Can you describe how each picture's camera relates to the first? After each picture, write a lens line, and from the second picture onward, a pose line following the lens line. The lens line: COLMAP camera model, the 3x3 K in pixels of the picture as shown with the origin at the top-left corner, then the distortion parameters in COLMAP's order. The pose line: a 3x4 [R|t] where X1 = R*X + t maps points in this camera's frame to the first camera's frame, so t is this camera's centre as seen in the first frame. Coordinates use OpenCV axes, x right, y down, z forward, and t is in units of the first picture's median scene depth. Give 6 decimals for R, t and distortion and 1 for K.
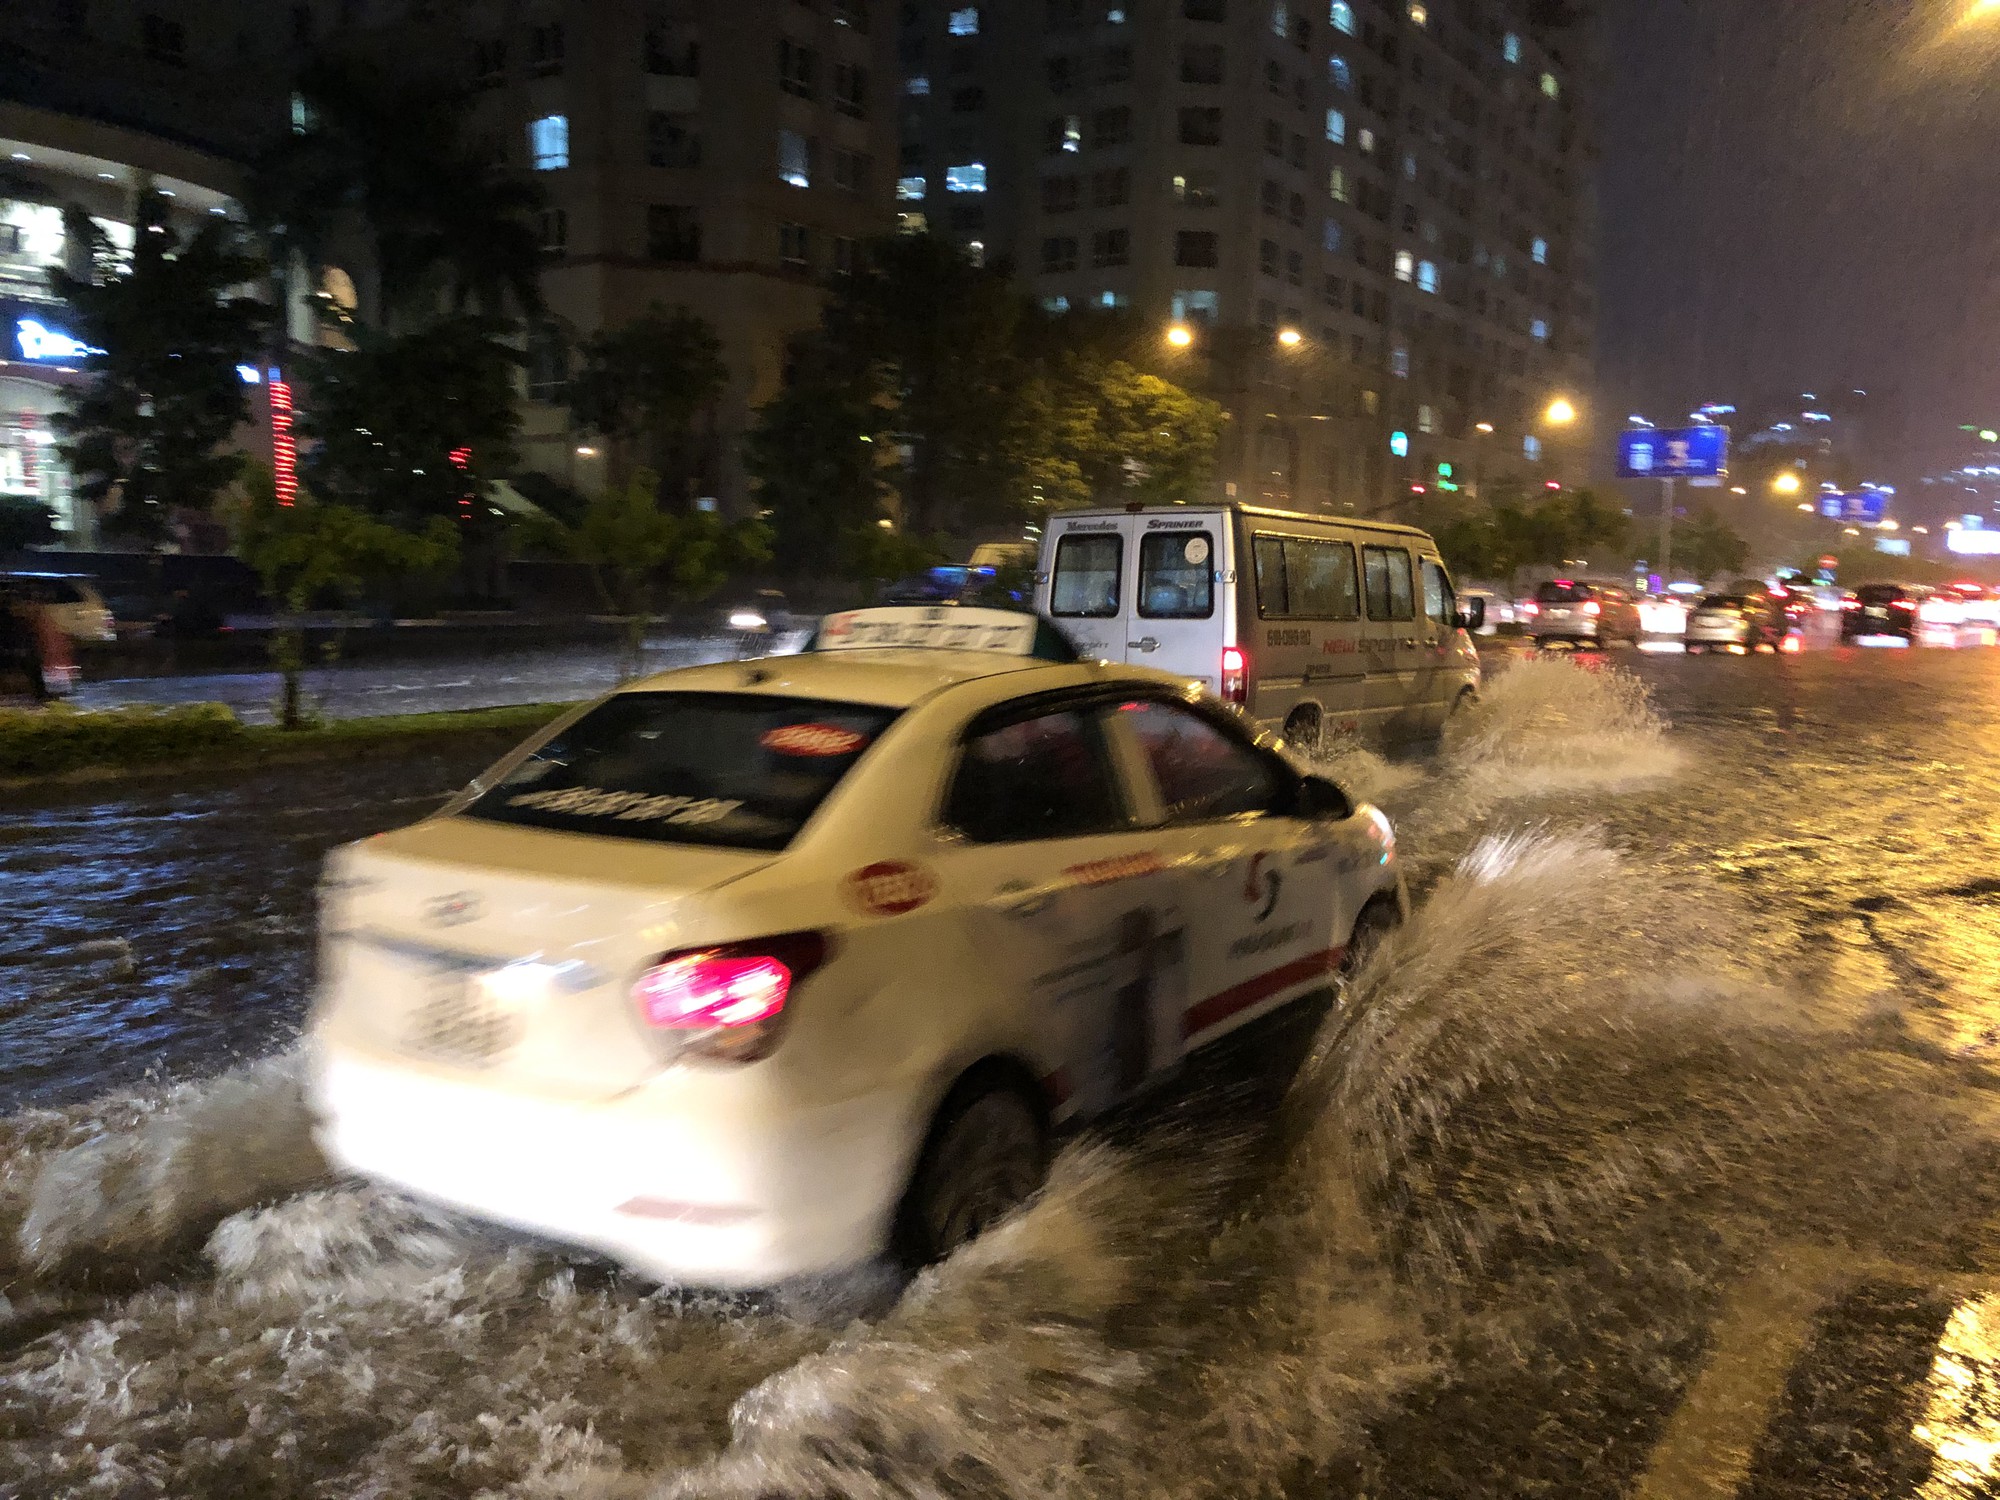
lens RADIAL K [[1659.5, 0, 1021.8], [0, 1659.5, 730.1], [0, 0, 1]] dist [0.017998, -0.013863]
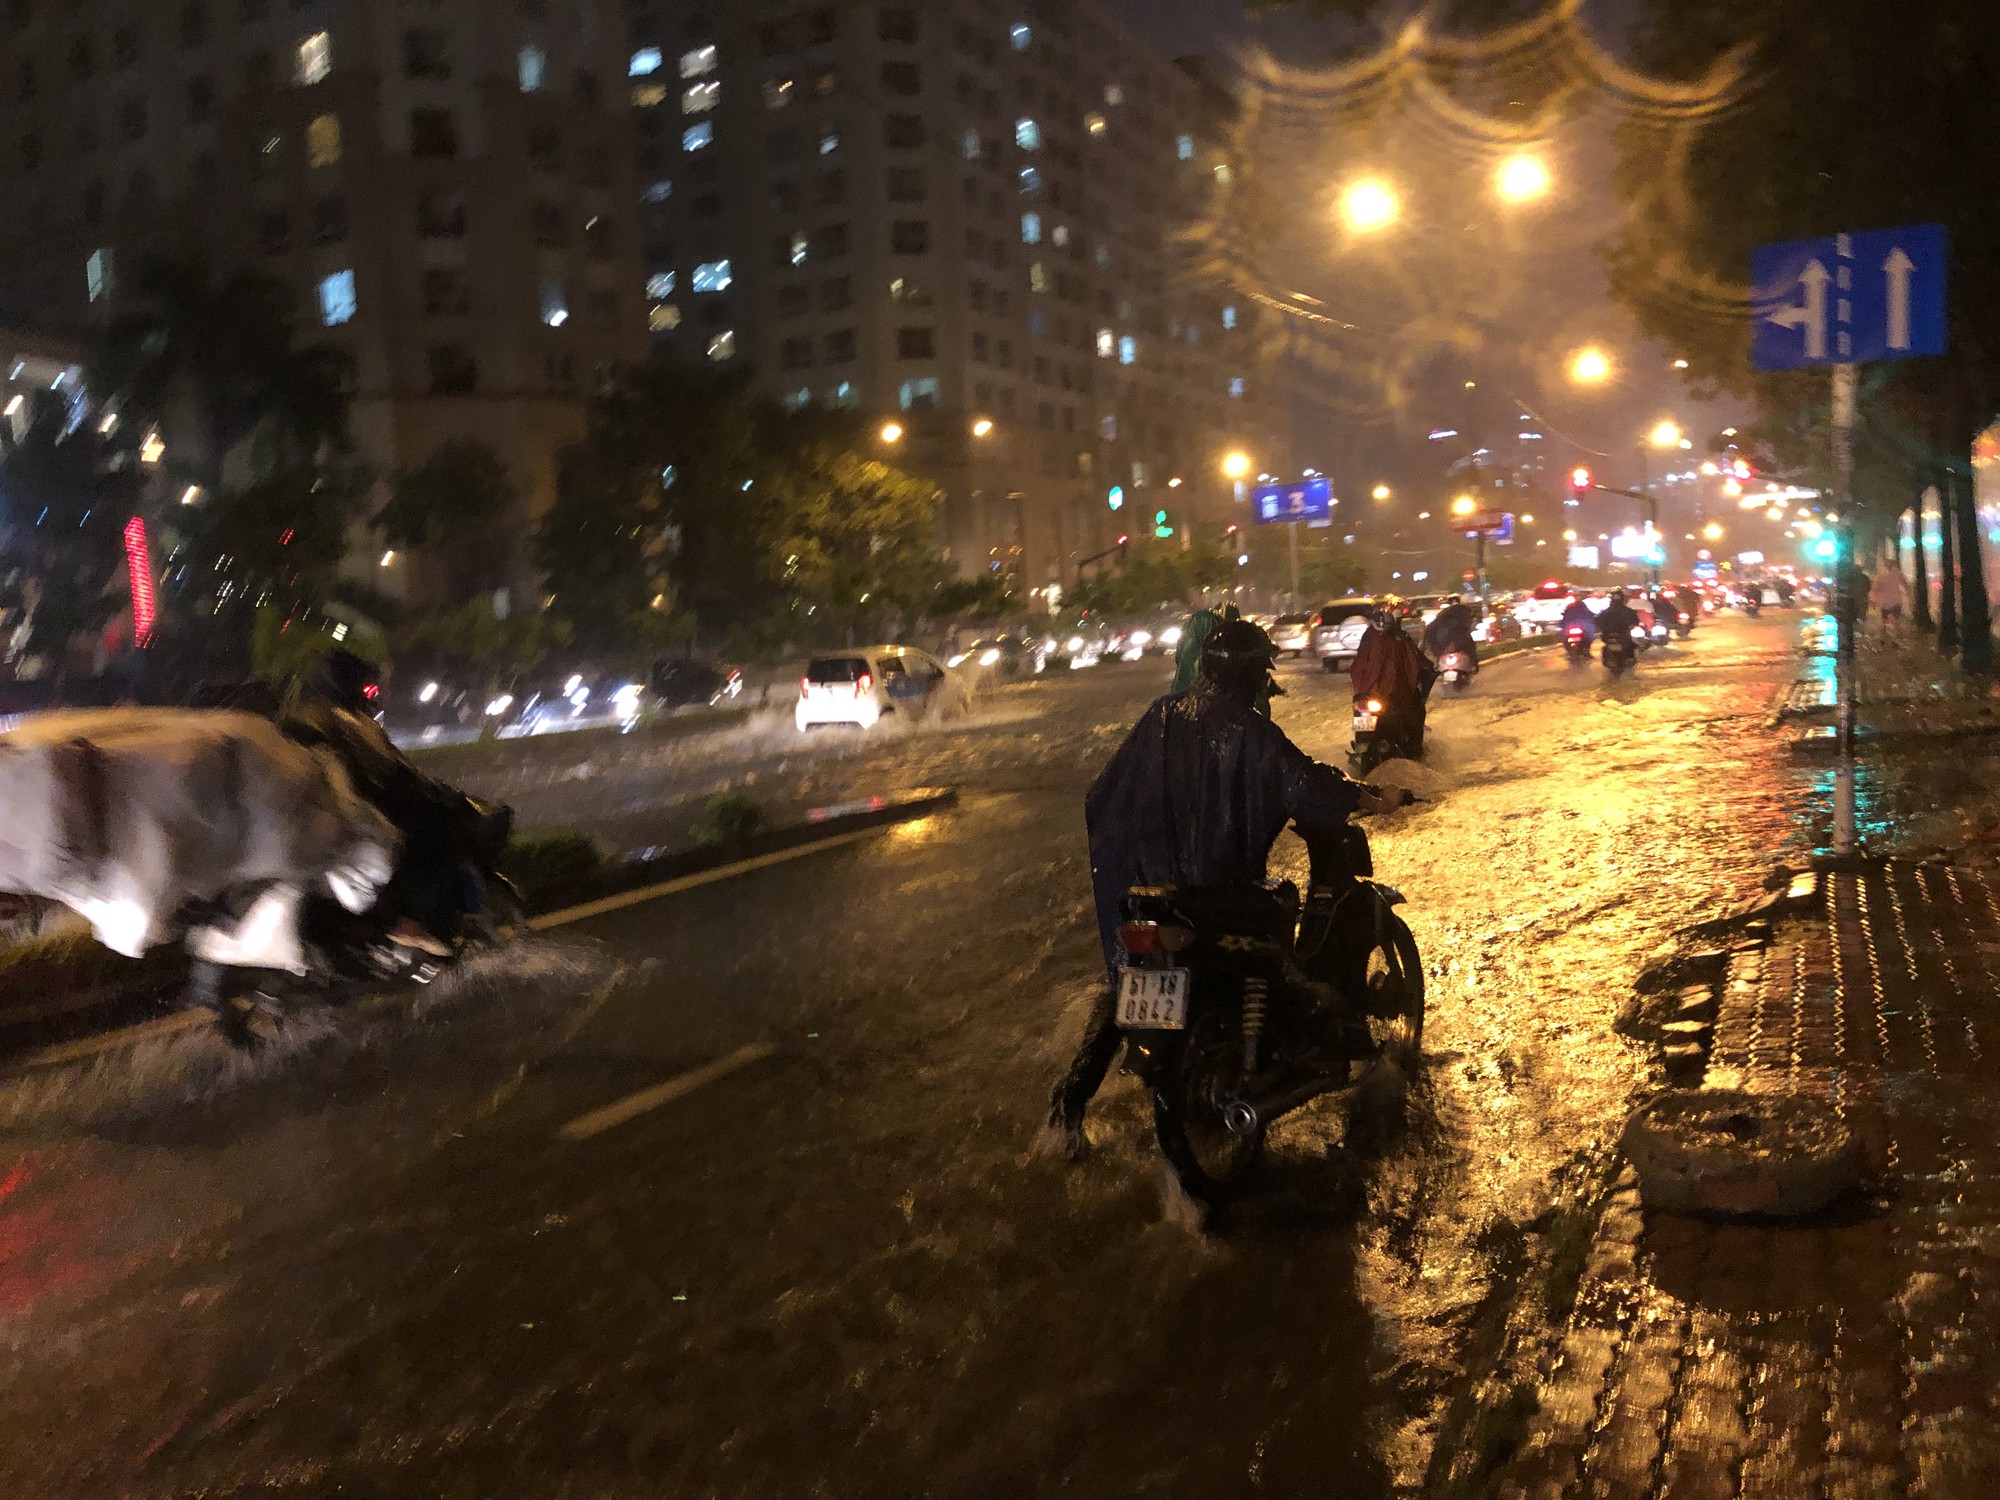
lens RADIAL K [[1659.5, 0, 995.6], [0, 1659.5, 728.1], [0, 0, 1]] dist [0.017998, -0.013863]
pose [[0.990761, -0.080693, 0.108999, 0.021256], [0.084427, 0.995976, -0.030079, 0.020102], [-0.106133, 0.039003, 0.993587, -0.200890]]
